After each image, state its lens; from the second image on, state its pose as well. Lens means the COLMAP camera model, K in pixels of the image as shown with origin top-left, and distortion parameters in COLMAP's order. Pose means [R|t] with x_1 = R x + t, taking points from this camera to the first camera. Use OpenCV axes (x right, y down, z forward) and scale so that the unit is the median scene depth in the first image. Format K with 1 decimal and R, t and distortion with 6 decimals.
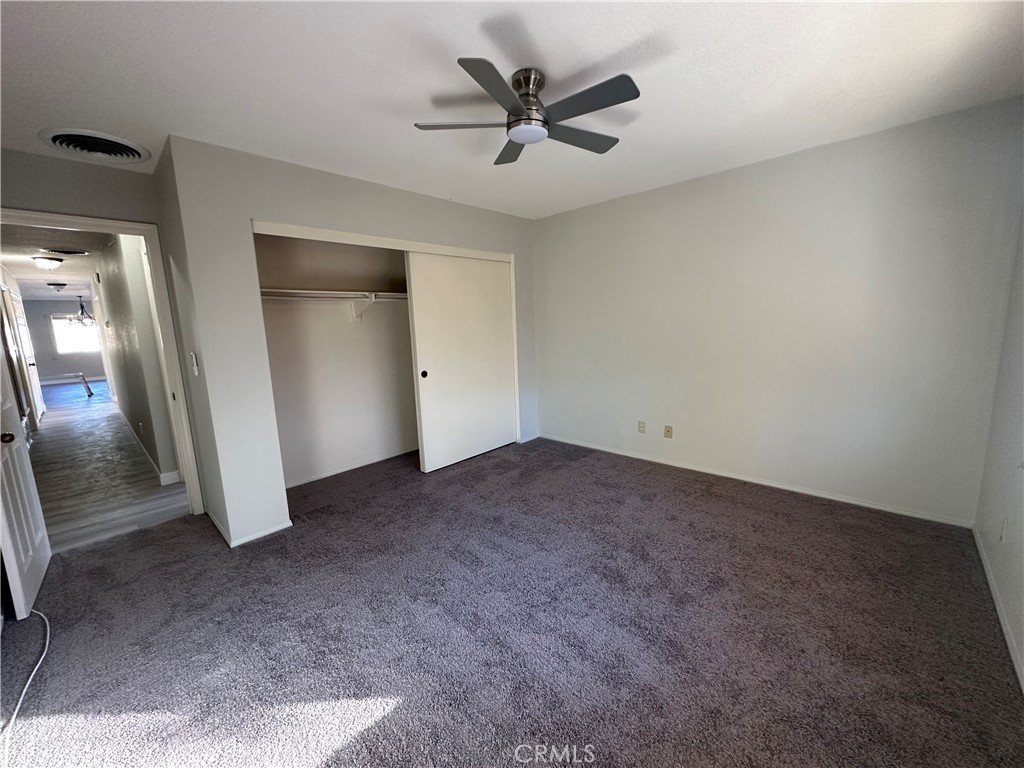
lens RADIAL K [[410.6, 0, 509.4], [0, 410.6, 384.2], [0, 0, 1]] dist [0.001870, 0.000455]
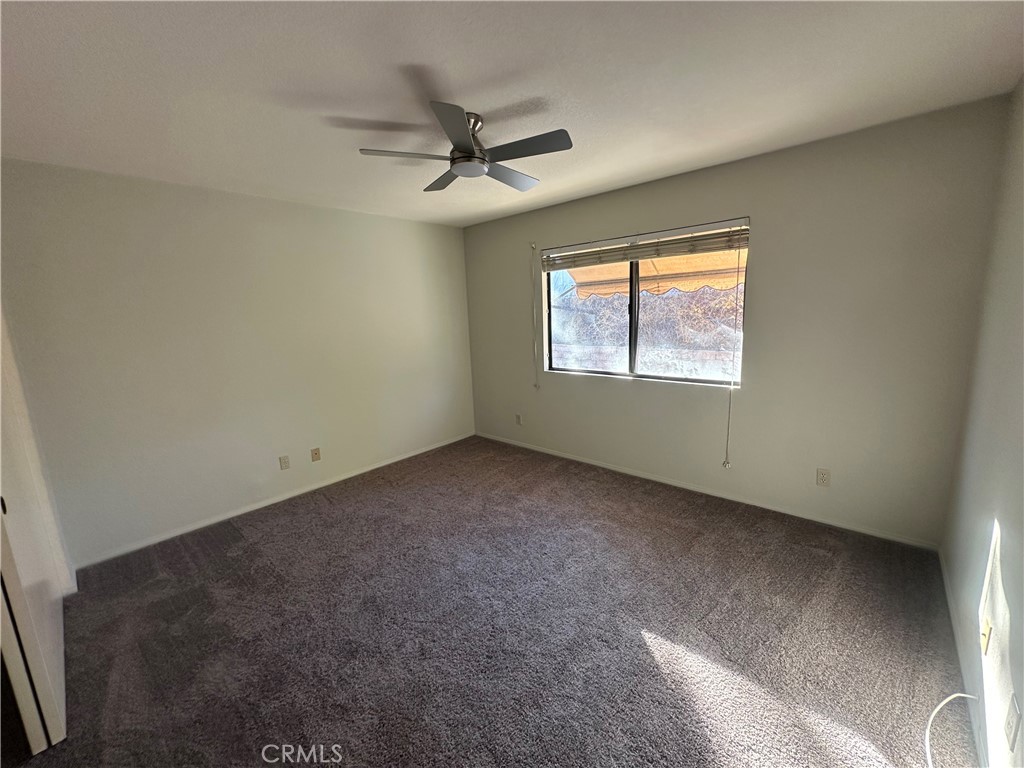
lens RADIAL K [[410.6, 0, 509.6], [0, 410.6, 386.7], [0, 0, 1]] dist [0.001870, 0.000455]
pose [[-0.013450, -0.144808, 0.989368, -0.560595], [0.200492, 0.968973, 0.144549, -0.088080], [-0.979603, 0.200305, 0.016000, 0.507898]]
